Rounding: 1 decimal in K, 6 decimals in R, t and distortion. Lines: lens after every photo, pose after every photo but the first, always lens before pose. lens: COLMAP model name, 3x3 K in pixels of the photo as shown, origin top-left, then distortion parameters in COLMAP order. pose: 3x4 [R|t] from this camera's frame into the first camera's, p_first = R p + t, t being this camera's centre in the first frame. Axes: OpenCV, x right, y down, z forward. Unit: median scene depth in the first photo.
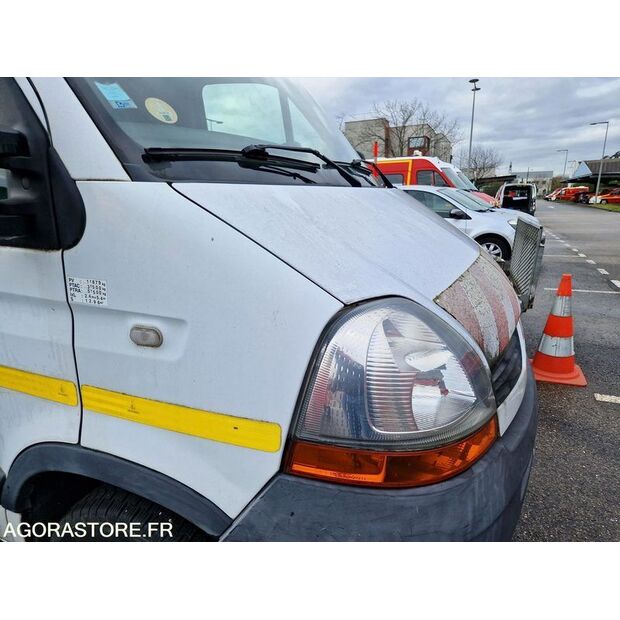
lens RADIAL K [[407.3, 0, 311.4], [0, 407.3, 317.1], [0, 0, 1]] dist [0.061684, -0.045873]
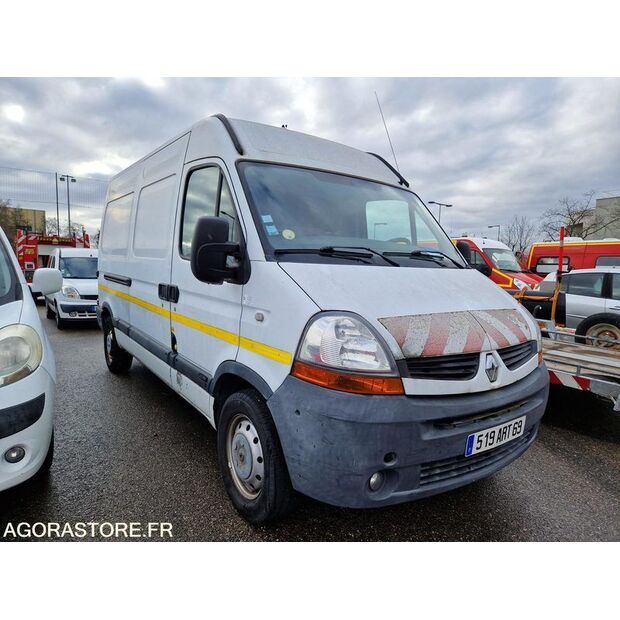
lens RADIAL K [[407.3, 0, 306.0], [0, 407.3, 314.9], [0, 0, 1]] dist [0.061684, -0.045873]
pose [[0.855605, 0.095187, -0.508802, 1.073650], [-0.185932, 0.973861, -0.130473, 0.288477], [0.483084, 0.206236, 0.850939, -0.989014]]
